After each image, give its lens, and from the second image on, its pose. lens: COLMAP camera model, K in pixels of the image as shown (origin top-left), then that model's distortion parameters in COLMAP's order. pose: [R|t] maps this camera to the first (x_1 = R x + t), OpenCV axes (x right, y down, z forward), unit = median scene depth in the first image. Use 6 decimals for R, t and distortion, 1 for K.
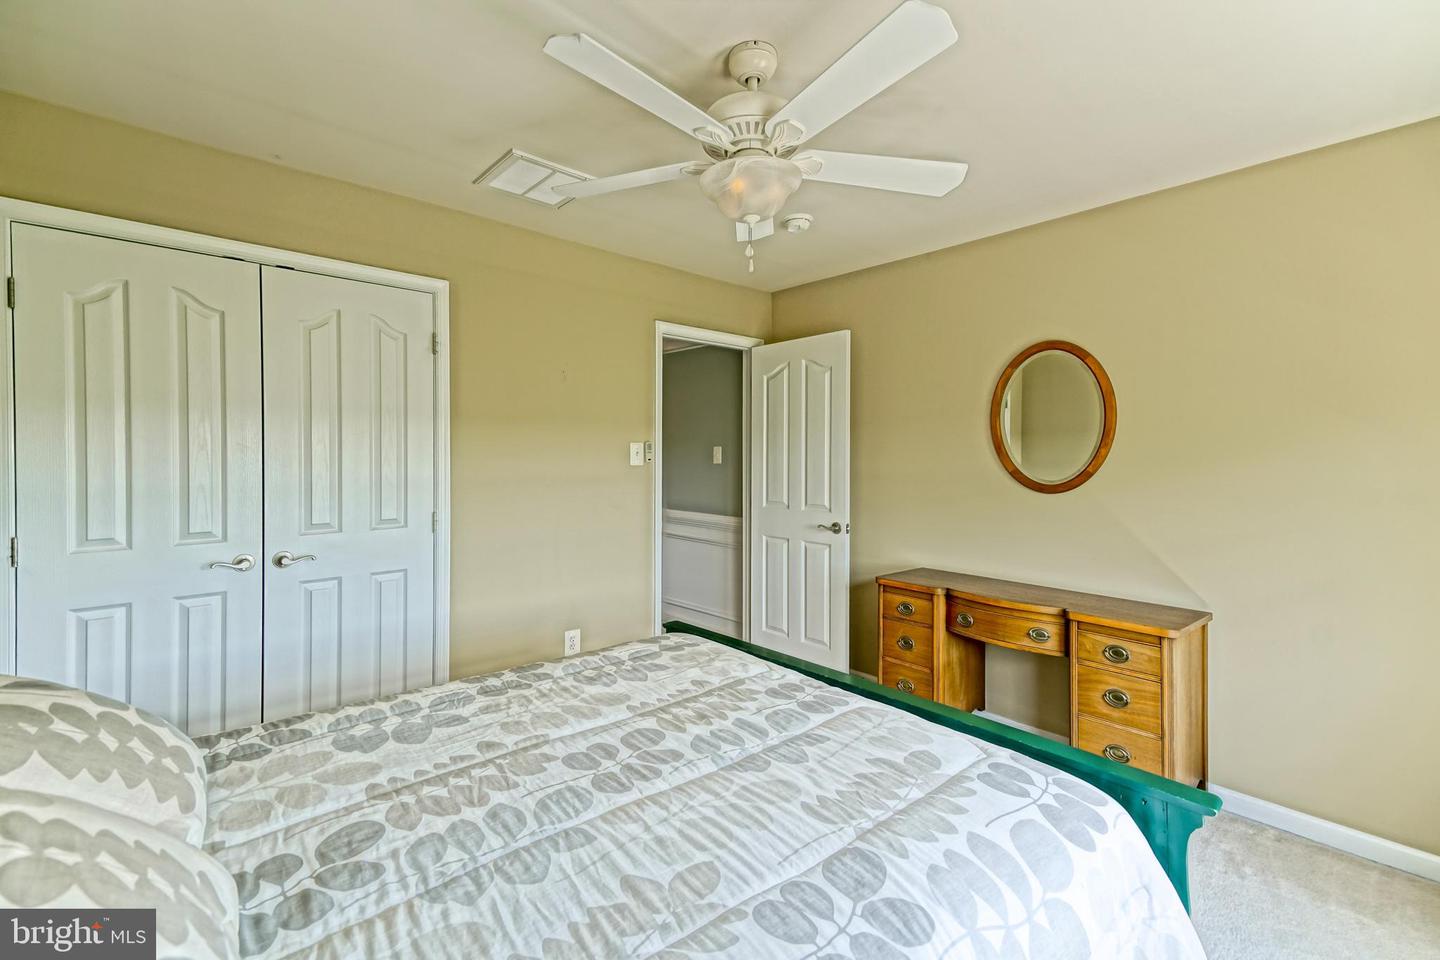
lens RADIAL K [[633.6, 0, 704.2], [0, 633.6, 481.4], [0, 0, 1]] dist [0.034466, -0.000467]
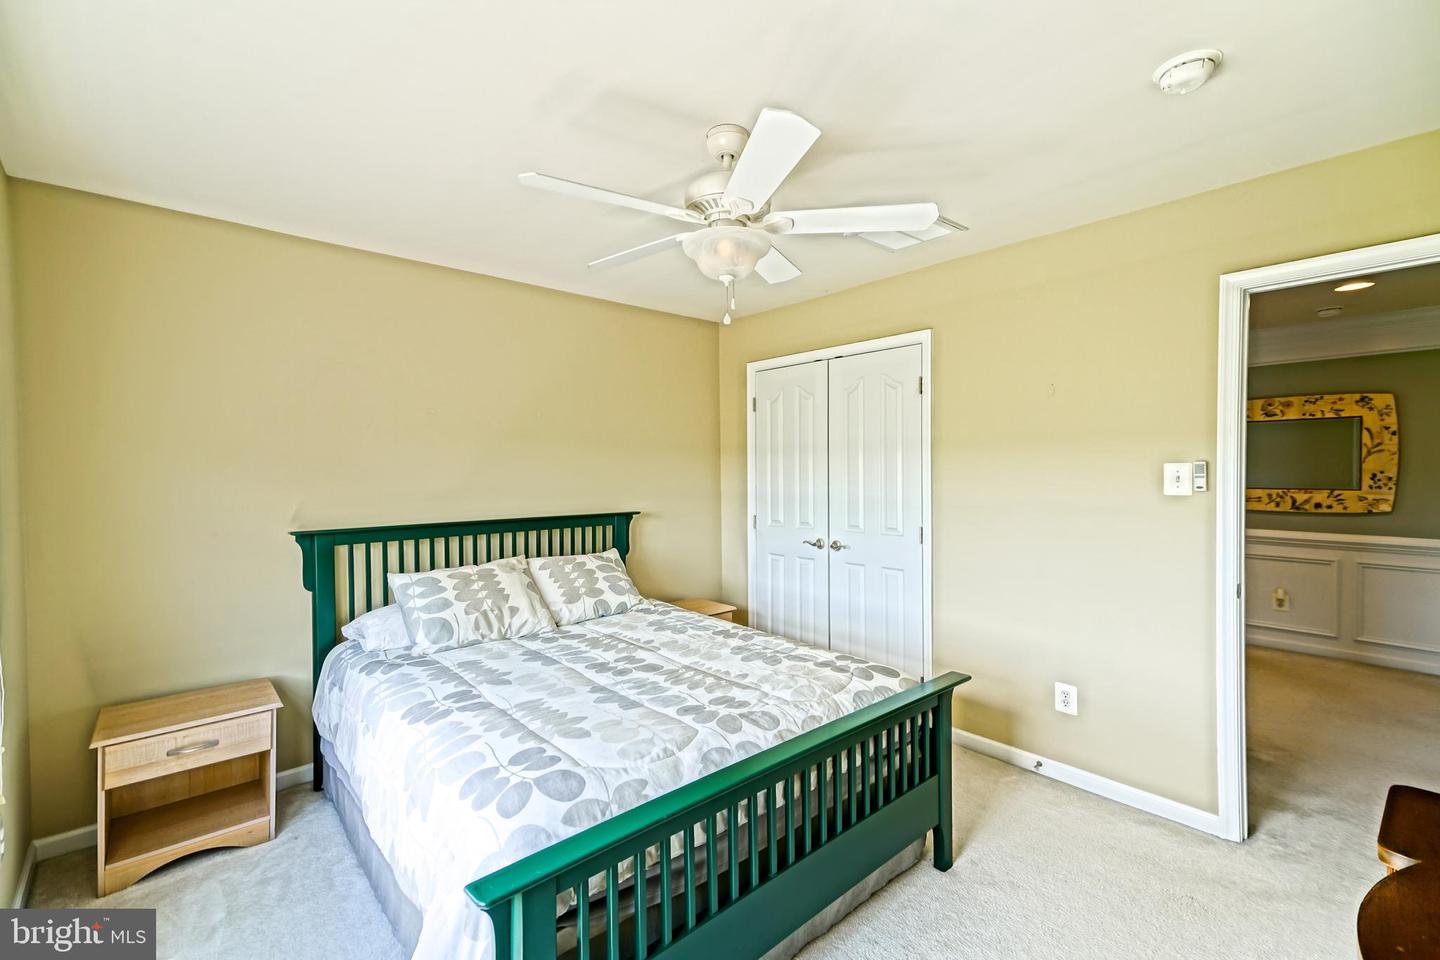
lens RADIAL K [[639.8, 0, 705.8], [0, 639.8, 472.6], [0, 0, 1]] dist [0.028633, 0.000044]
pose [[0.002101, -0.002150, -0.999995, 1.243484], [-0.045623, 0.998956, -0.002243, -0.051218], [0.998957, 0.045627, 0.002001, 0.974463]]
